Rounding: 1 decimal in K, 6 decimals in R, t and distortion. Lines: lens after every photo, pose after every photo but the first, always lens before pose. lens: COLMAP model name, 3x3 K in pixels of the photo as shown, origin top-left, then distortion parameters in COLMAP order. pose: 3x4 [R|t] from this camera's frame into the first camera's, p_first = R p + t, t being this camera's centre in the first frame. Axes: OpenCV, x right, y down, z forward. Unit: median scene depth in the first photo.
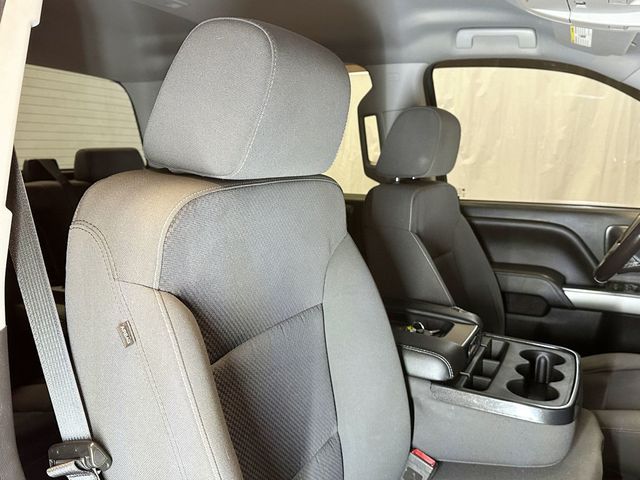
lens RADIAL K [[591.9, 0, 320.0], [0, 591.9, 240.0], [0, 0, 1]] dist [0.118187, -0.276681]
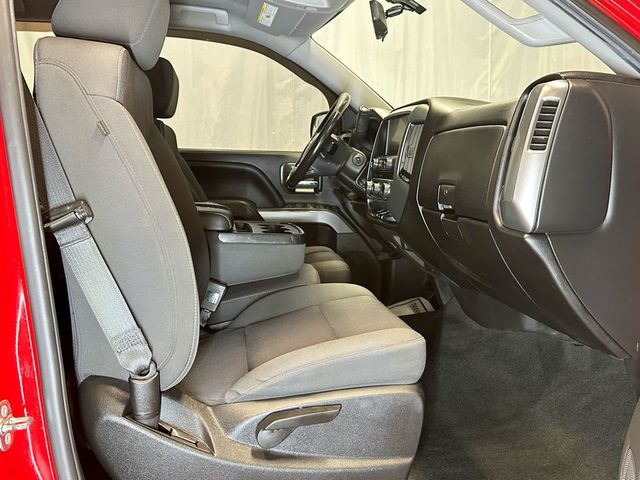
lens RADIAL K [[591.9, 0, 320.0], [0, 591.9, 240.0], [0, 0, 1]] dist [0.118187, -0.276681]
pose [[0.823056, -0.072693, 0.563289, -0.260891], [0.082932, 0.996528, 0.007426, 0.165525], [-0.561873, 0.040602, 0.826227, -0.204812]]
